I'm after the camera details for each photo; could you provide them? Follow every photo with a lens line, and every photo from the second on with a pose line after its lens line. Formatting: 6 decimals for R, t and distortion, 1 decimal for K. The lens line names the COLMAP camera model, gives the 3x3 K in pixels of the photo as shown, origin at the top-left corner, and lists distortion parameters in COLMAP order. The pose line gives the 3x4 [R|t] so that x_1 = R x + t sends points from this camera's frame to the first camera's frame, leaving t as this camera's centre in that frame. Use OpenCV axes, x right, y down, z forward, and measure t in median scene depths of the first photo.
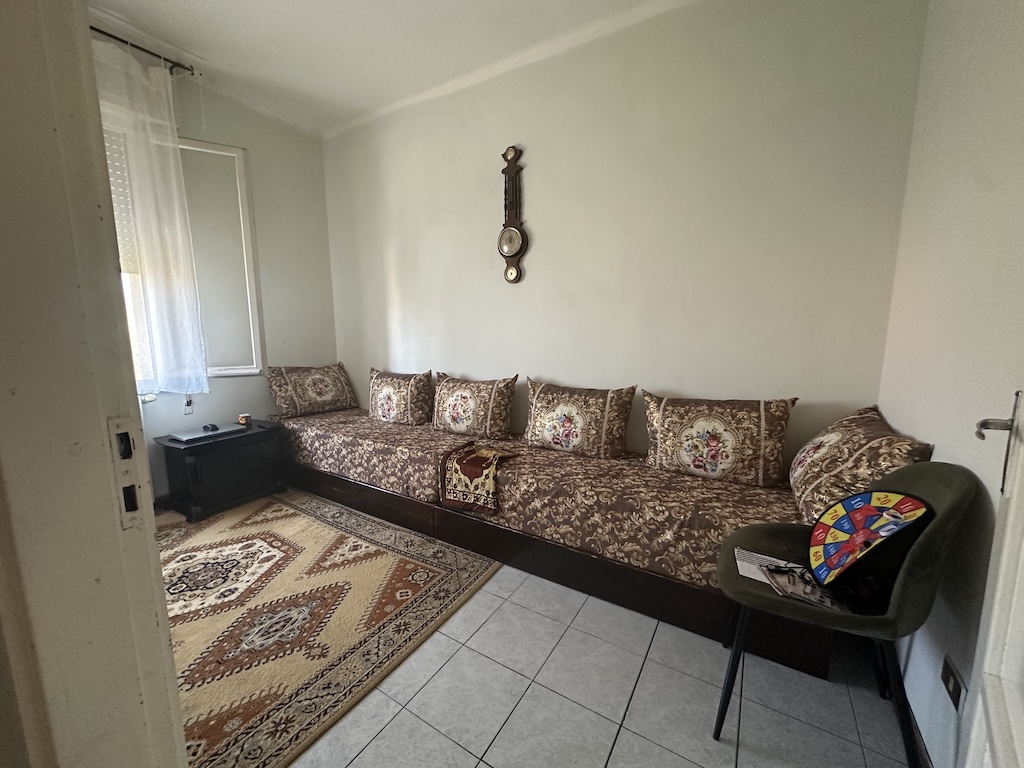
lens RADIAL K [[406.9, 0, 512.5], [0, 406.9, 383.0], [0, 0, 1]] dist [-0.002029, 0.000117]
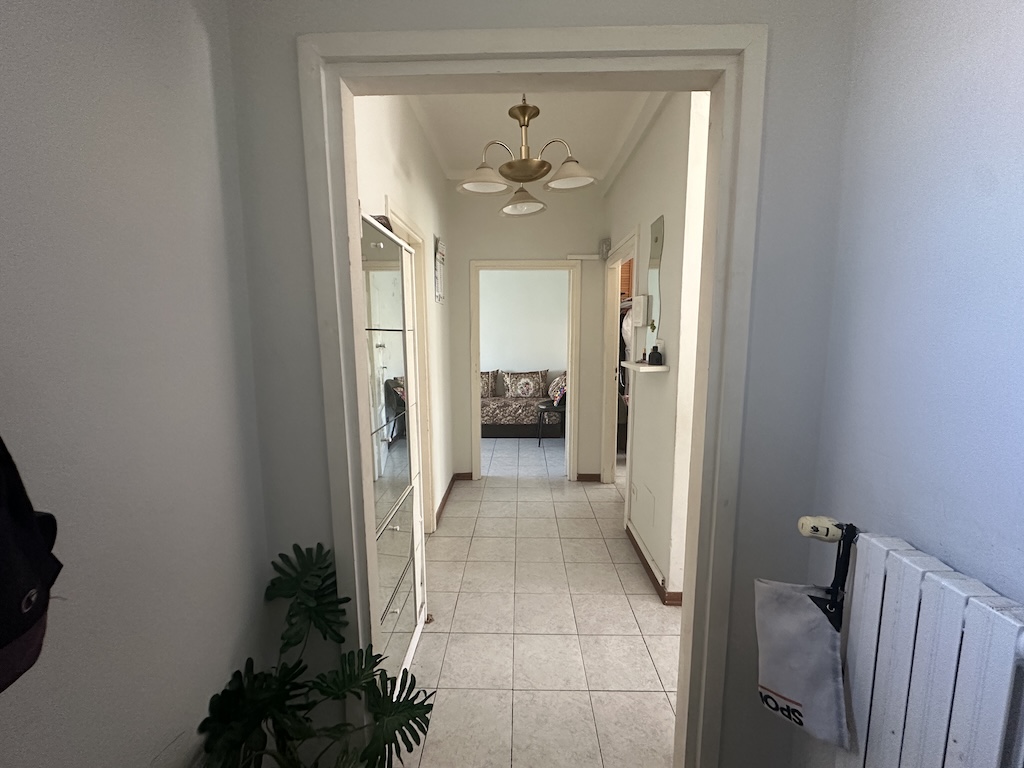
lens RADIAL K [[406.9, 0, 512.7], [0, 406.9, 382.9], [0, 0, 1]] dist [-0.002029, 0.000117]
pose [[0.861999, -0.063096, 0.502968, -0.931673], [0.071551, 0.997434, 0.002499, 0.091383], [-0.501835, 0.033834, 0.864301, -1.302562]]
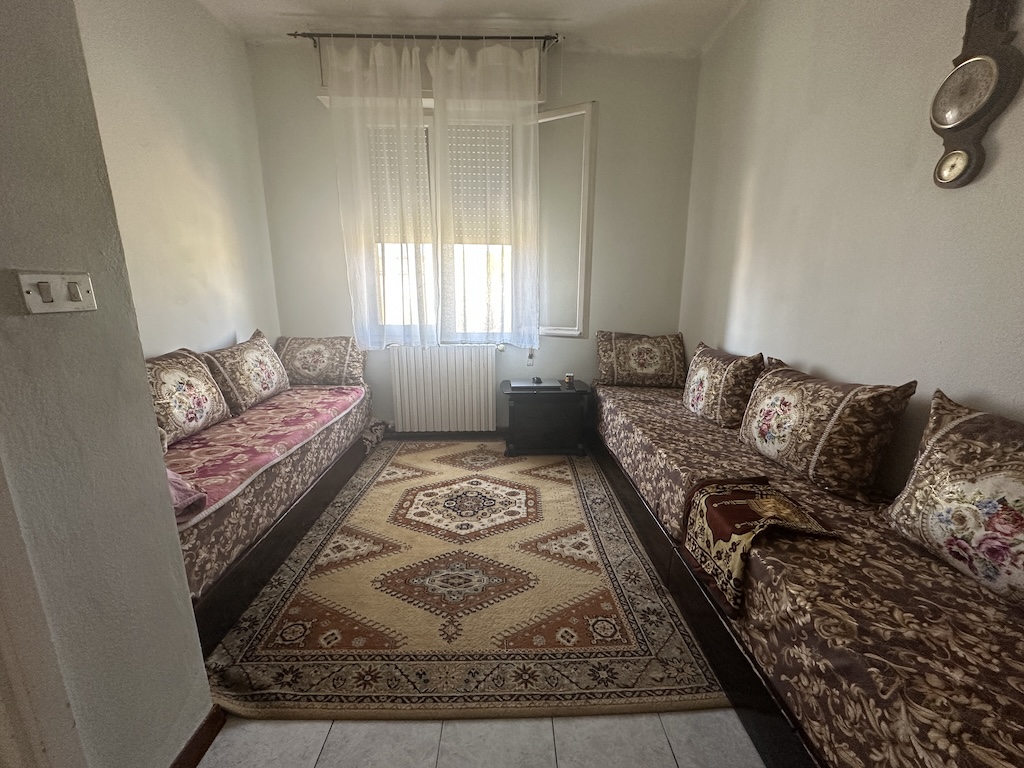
lens RADIAL K [[406.9, 0, 511.7], [0, 406.9, 382.6], [0, 0, 1]] dist [-0.002029, 0.000117]
pose [[0.541606, 0.177550, -0.821668, 0.173258], [-0.121533, 0.983710, 0.132456, -0.029208], [0.831801, 0.028121, 0.554361, 0.378022]]
